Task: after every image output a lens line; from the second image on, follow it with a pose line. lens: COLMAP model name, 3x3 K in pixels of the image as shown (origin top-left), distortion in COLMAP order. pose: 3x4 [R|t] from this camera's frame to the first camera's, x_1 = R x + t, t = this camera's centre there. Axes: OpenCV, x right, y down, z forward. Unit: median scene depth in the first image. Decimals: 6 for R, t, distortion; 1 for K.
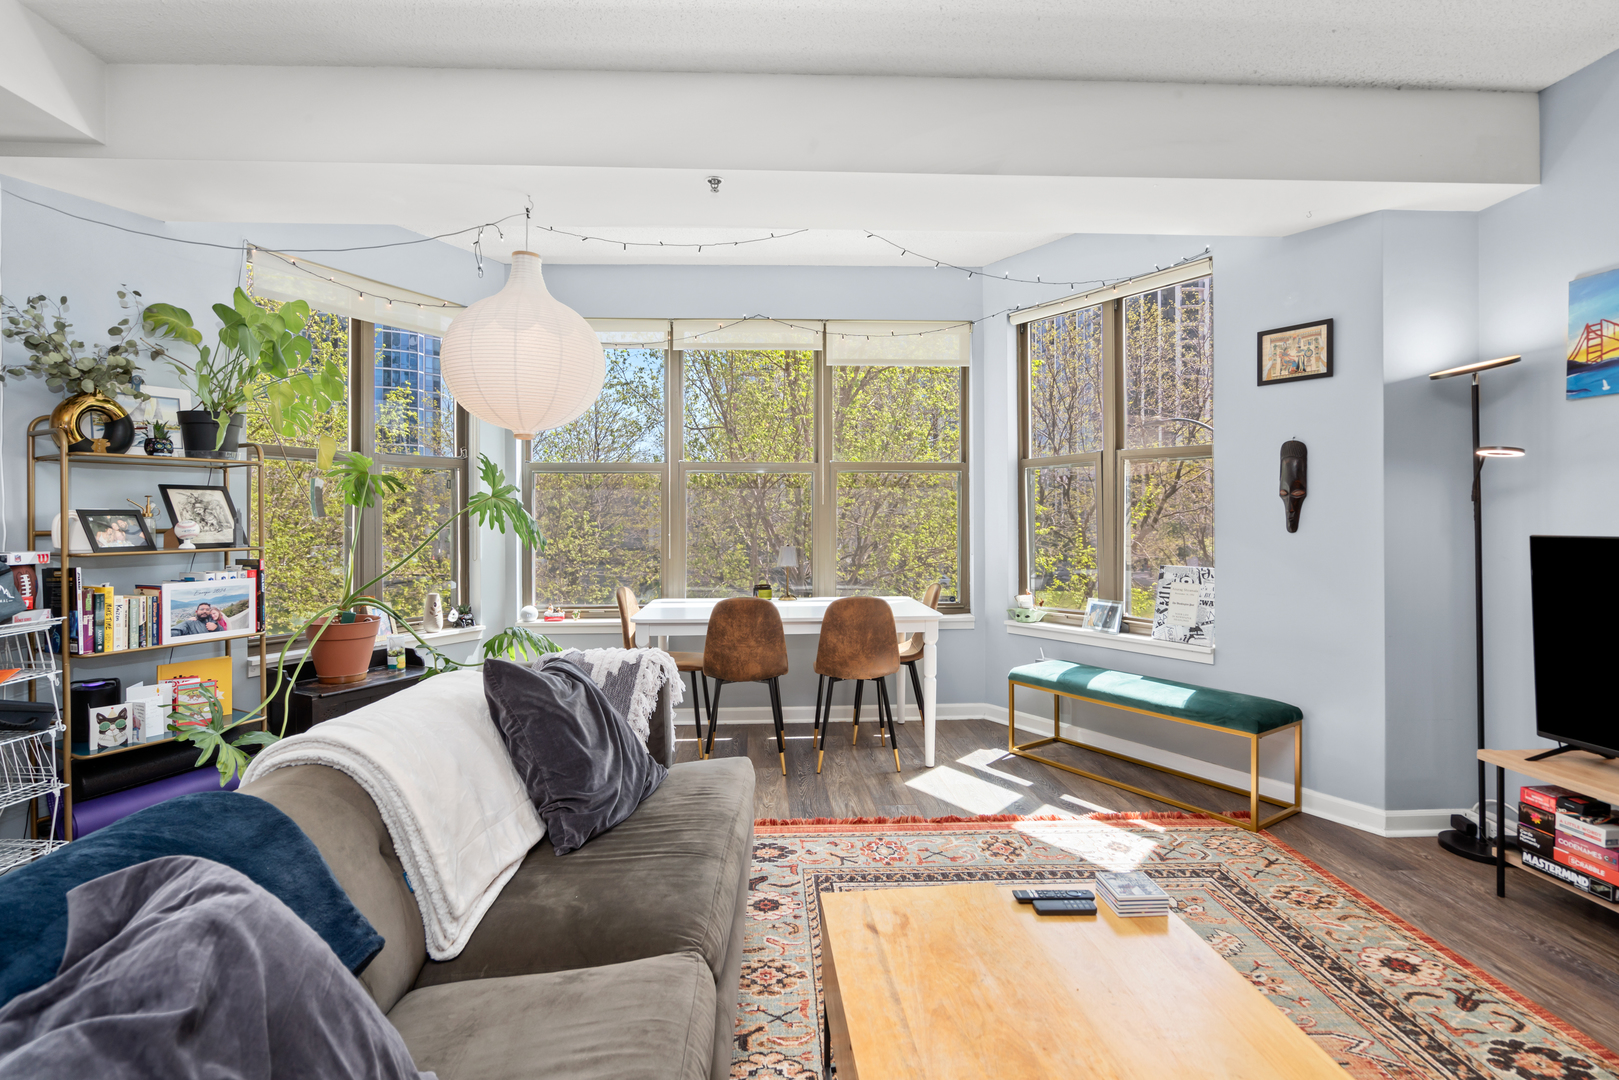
lens RADIAL K [[759.9, 0, 802.1], [0, 759.9, 512.4], [0, 0, 1]] dist [-0.001953, 0.000701]
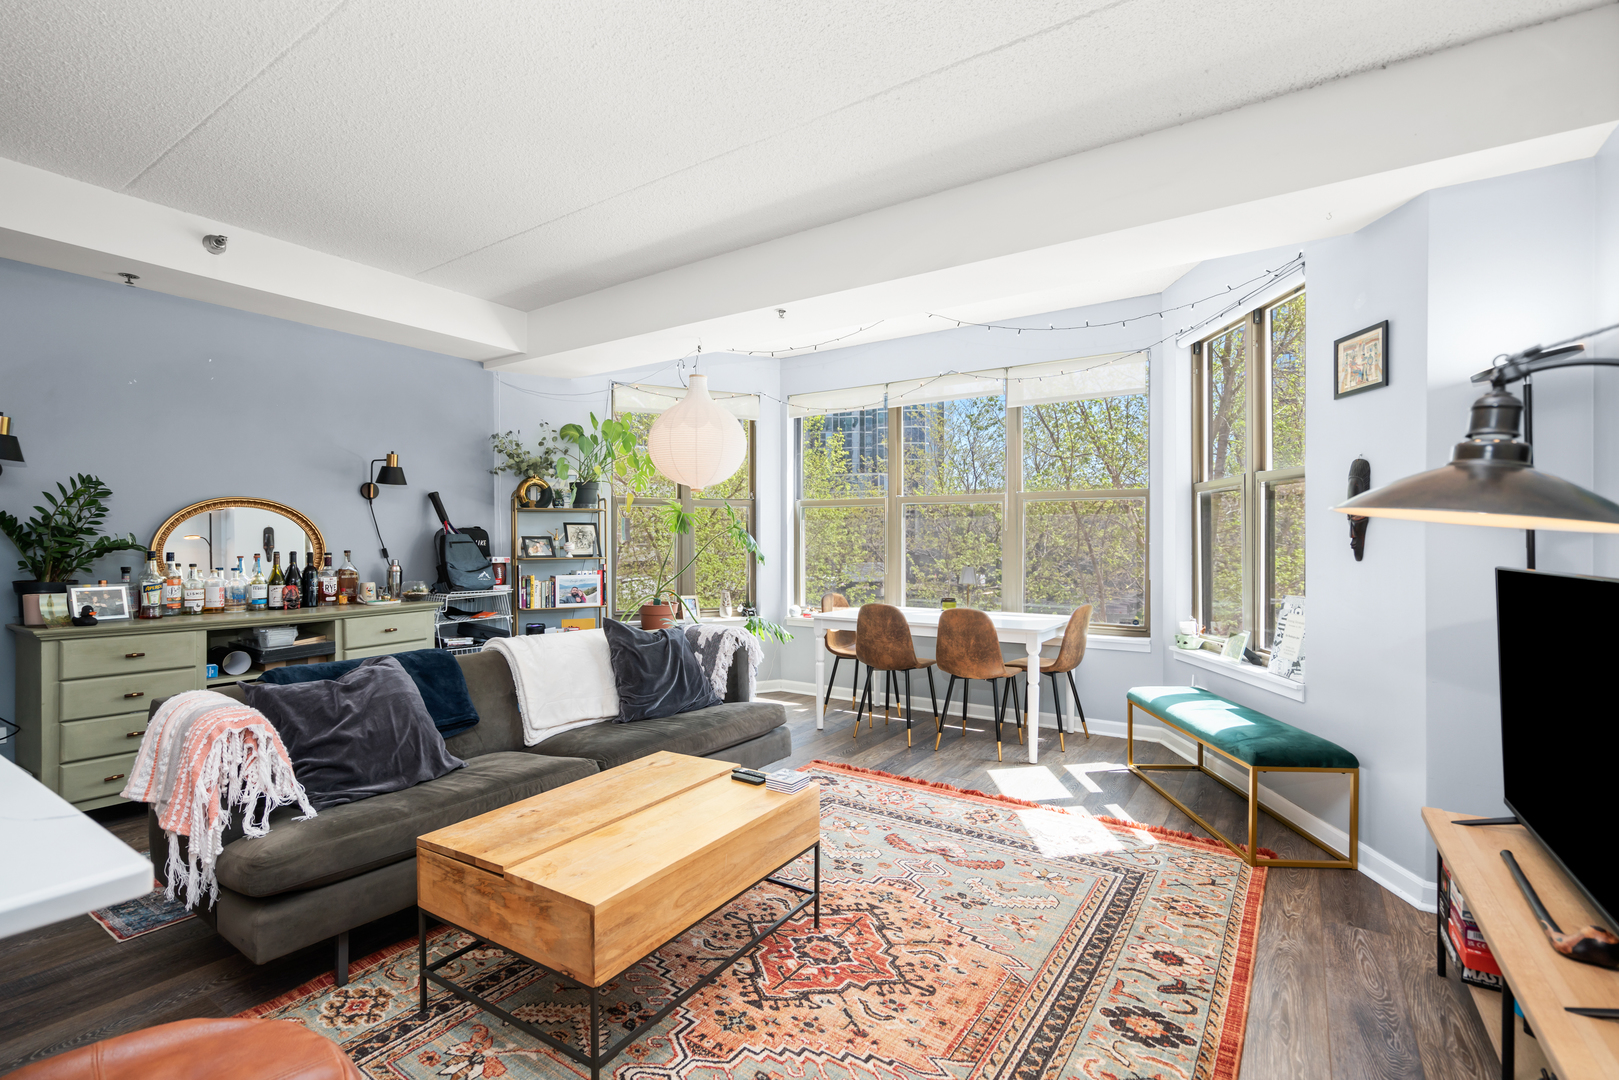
lens RADIAL K [[759.9, 0, 807.1], [0, 759.9, 538.6], [0, 0, 1]] dist [-0.001953, 0.000701]
pose [[0.798406, 0.001747, -0.602117, 0.691355], [0.000912, 0.999991, 0.004111, -0.004184], [0.602119, -0.003831, 0.798397, -0.116282]]
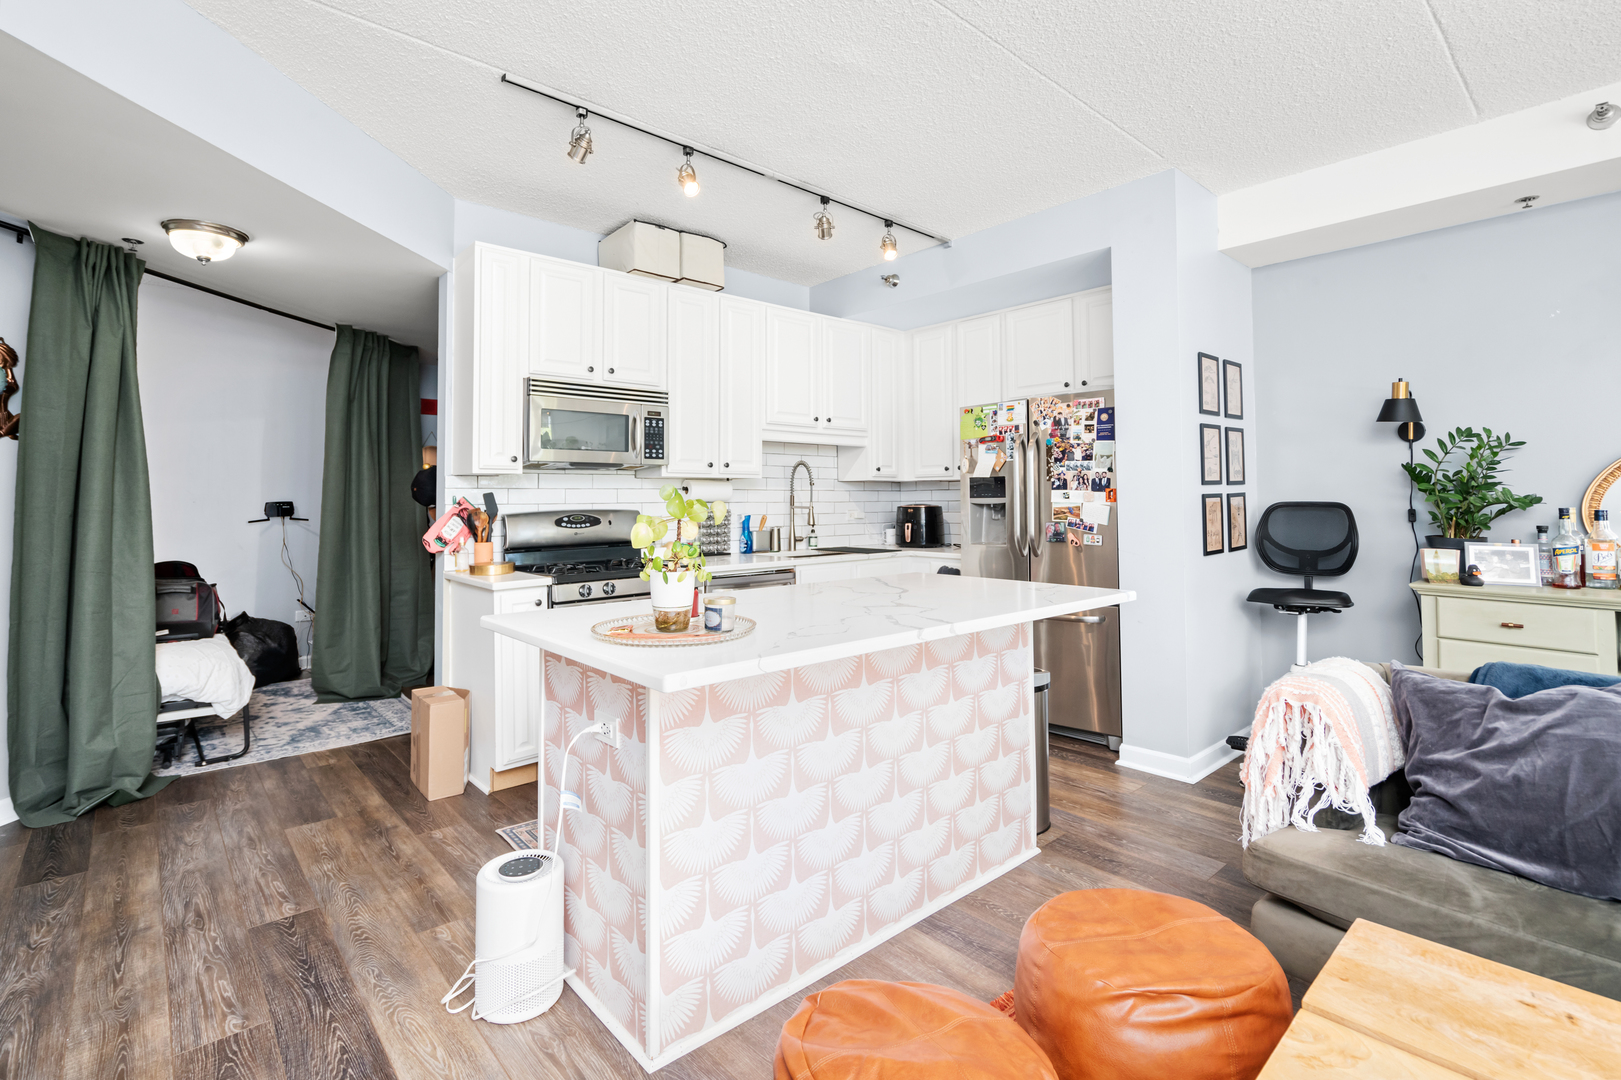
lens RADIAL K [[760.8, 0, 805.5], [0, 760.8, 470.0], [0, 0, 1]] dist [-0.001953, 0.000701]
pose [[-0.781619, -0.018833, -0.623472, 0.582663], [0.011668, 0.998928, -0.044802, 0.001611], [0.623647, -0.042293, -0.780561, 0.360701]]
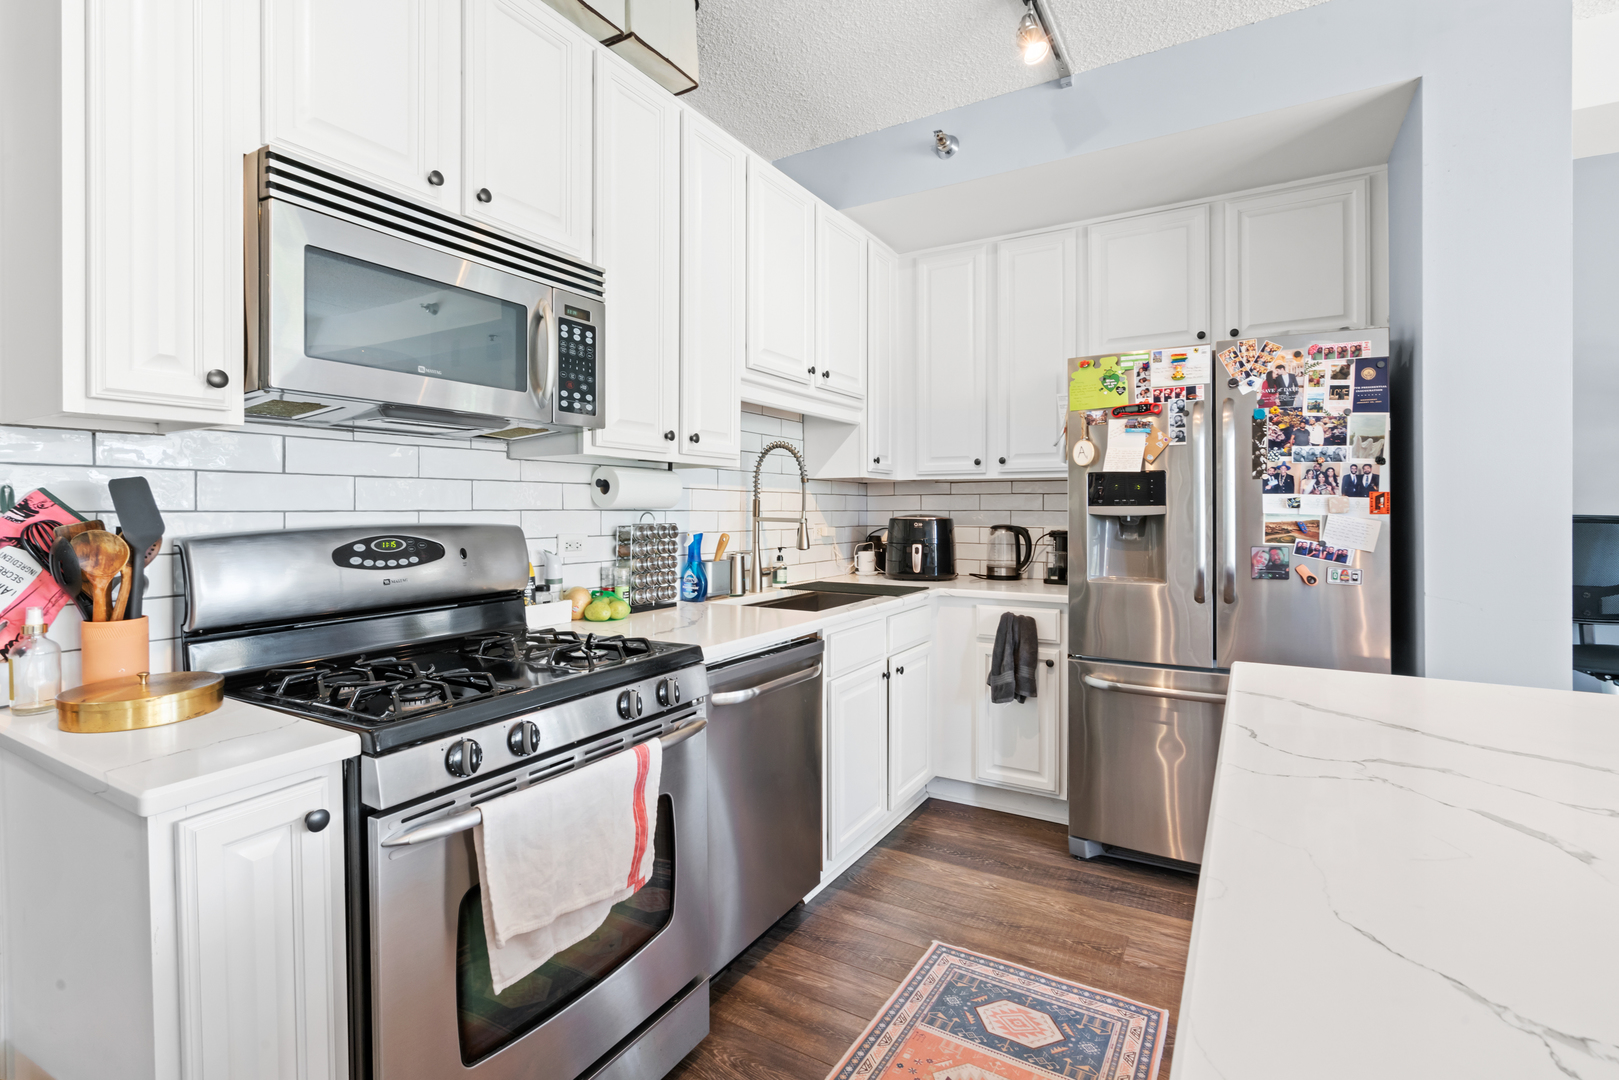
lens RADIAL K [[759.9, 0, 797.1], [0, 759.9, 511.3], [0, 0, 1]] dist [-0.001953, 0.000701]
pose [[-0.554378, 0.002106, -0.832262, 0.368899], [0.006138, 0.999980, -0.001558, -0.000665], [0.832242, -0.005972, -0.554380, -0.350211]]
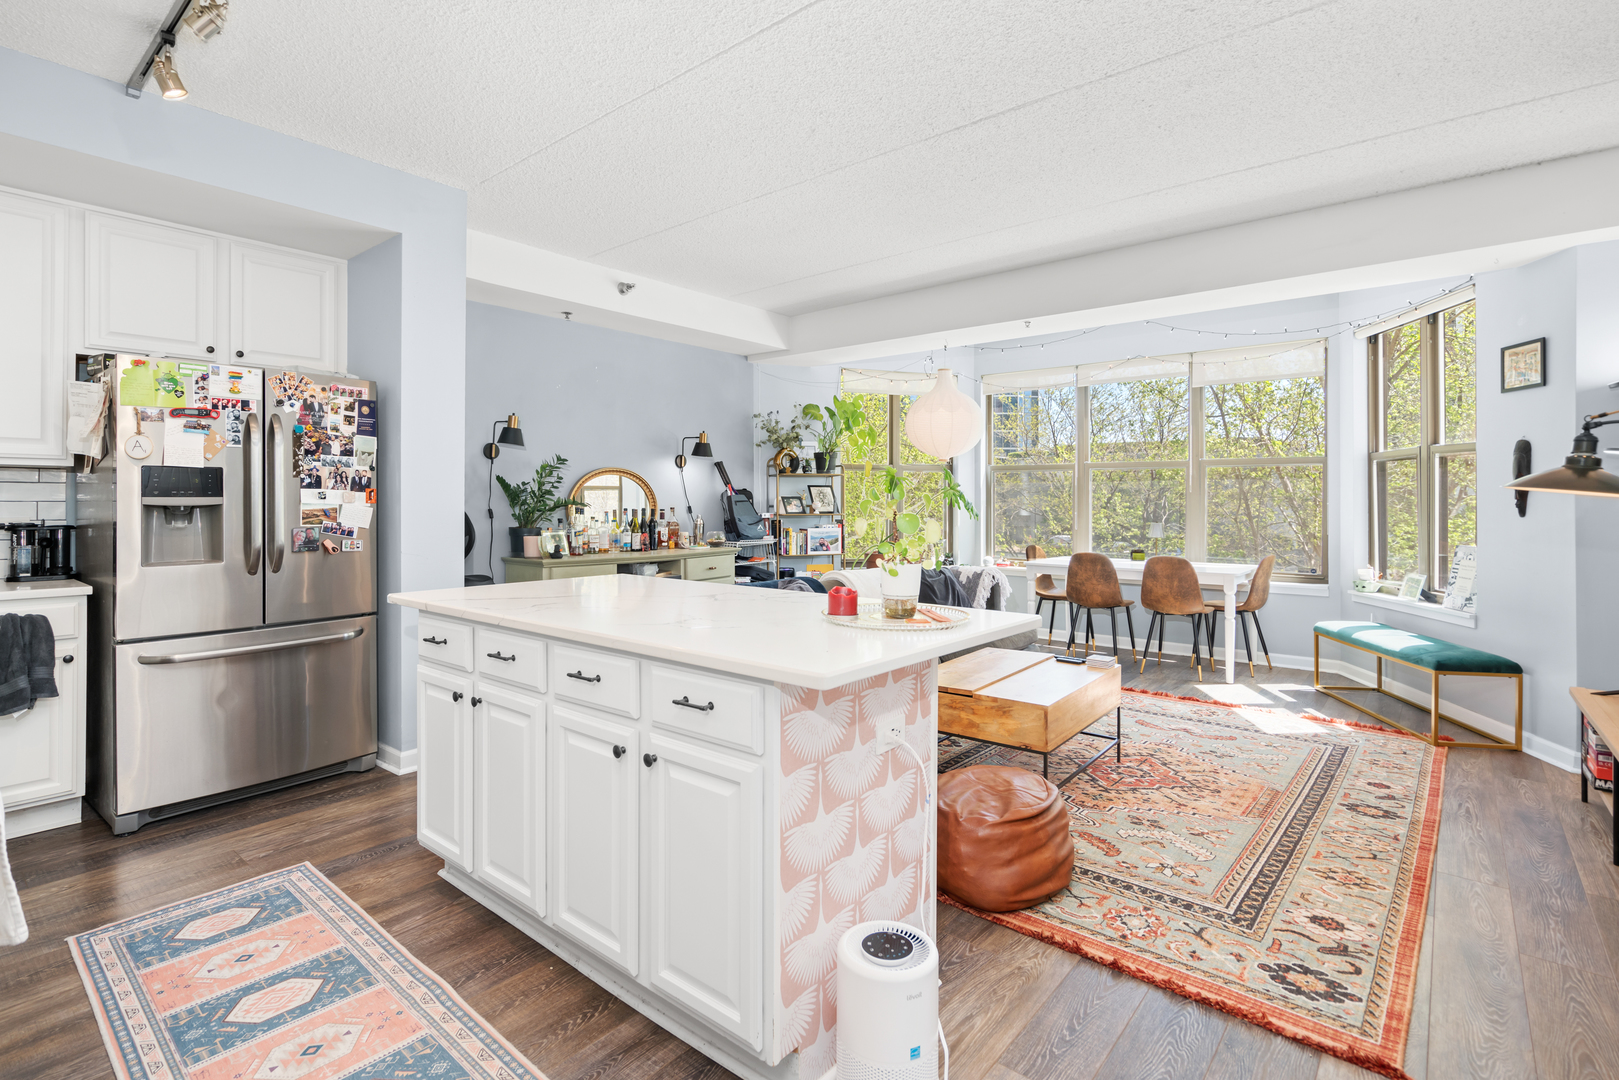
lens RADIAL K [[809.1, 0, 788.7], [0, 809.1, 492.5], [0, 0, 1]] dist [0.009321, -0.001982]
pose [[0.726647, -0.001200, -0.687010, 0.714167], [-0.000197, 0.999998, -0.001955, -0.009567], [0.687011, 0.001556, 0.726645, -0.735722]]
